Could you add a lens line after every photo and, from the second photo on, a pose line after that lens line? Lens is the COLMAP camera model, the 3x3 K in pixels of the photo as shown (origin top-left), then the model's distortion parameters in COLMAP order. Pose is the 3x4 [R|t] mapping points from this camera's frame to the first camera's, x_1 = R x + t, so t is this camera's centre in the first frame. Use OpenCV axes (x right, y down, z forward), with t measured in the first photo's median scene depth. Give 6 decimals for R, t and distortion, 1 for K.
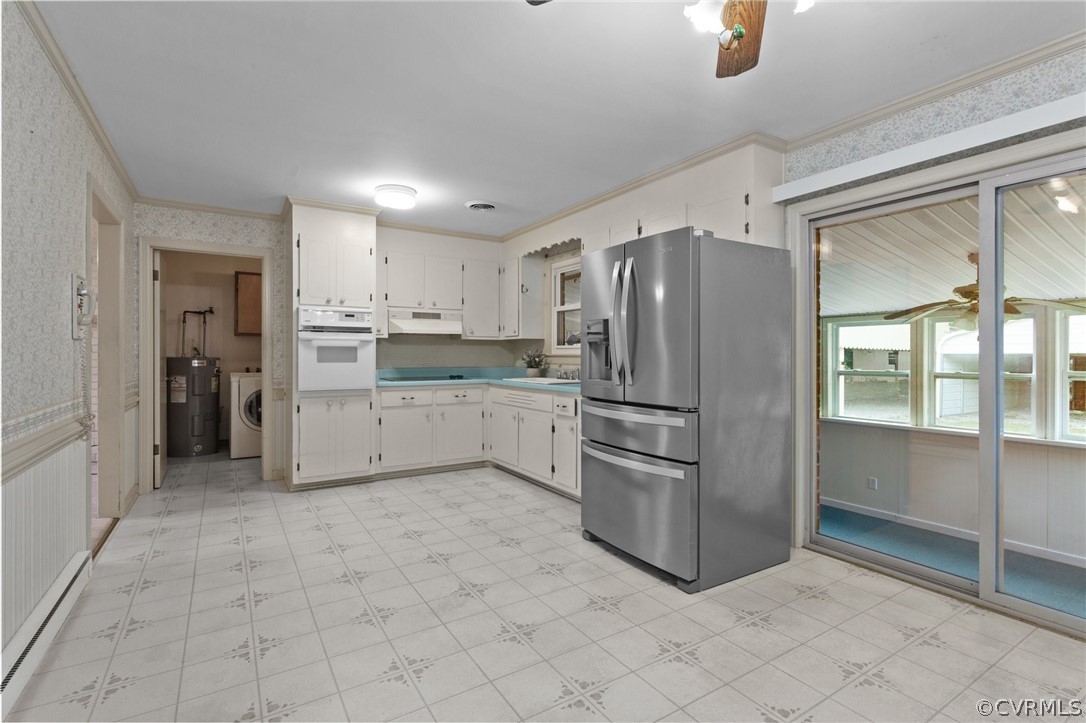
lens RADIAL K [[522.1, 0, 551.2], [0, 522.1, 355.1], [0, 0, 1]] dist [0.000924, 0.002177]
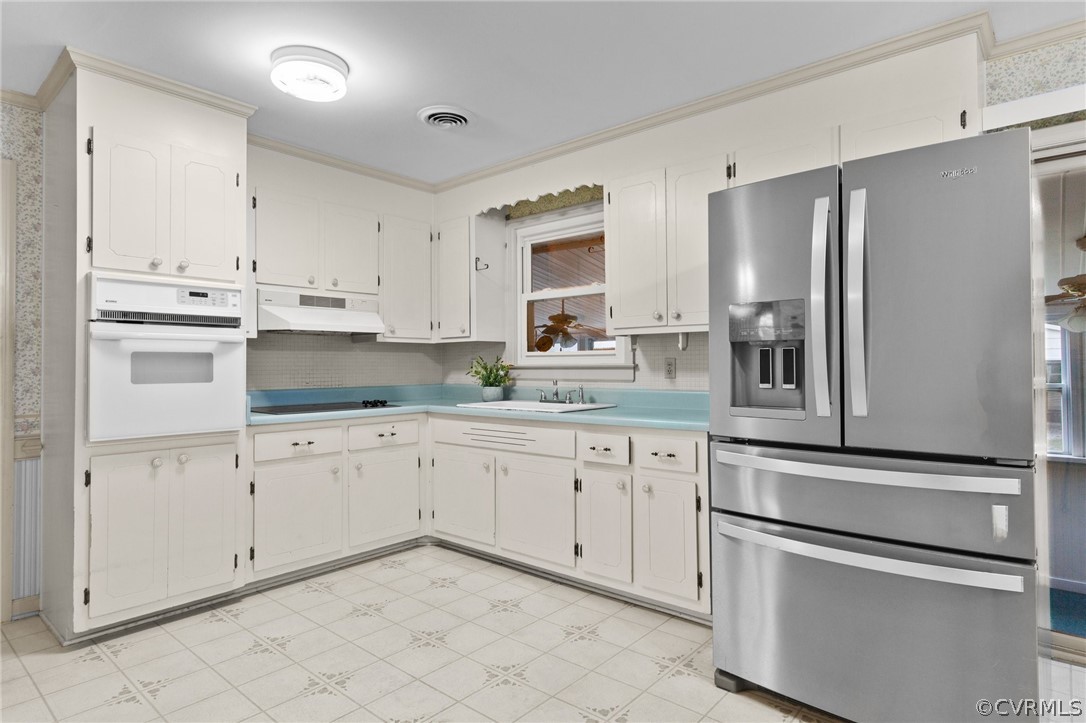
lens RADIAL K [[599.4, 0, 559.4], [0, 599.4, 356.1], [0, 0, 1]] dist [-0.025046, 0.013538]
pose [[0.953651, -0.002652, 0.300903, -0.223898], [0.008333, 0.999810, -0.017598, 0.001089], [-0.300799, 0.019290, 0.953492, 0.323344]]
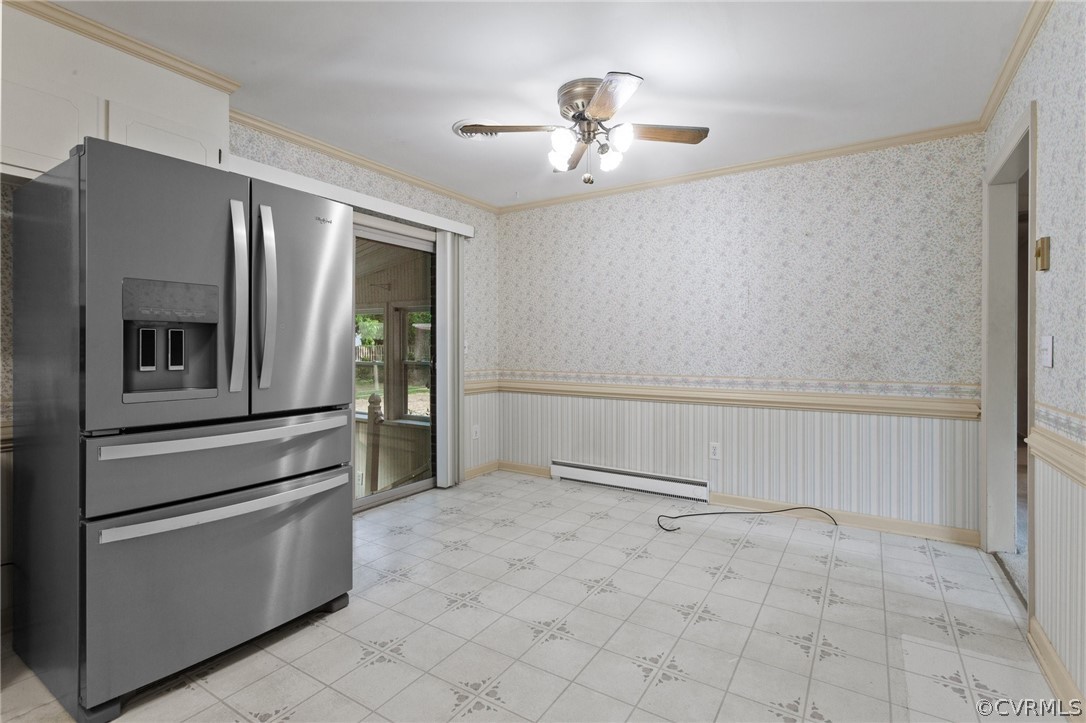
lens RADIAL K [[522.1, 0, 544.7], [0, 522.1, 360.7], [0, 0, 1]] dist [0.000924, 0.002177]
pose [[-0.441034, -0.022497, 0.897208, -0.698088], [0.001323, 0.999668, 0.025717, 0.003231], [-0.897489, 0.012529, -0.440858, 1.077677]]
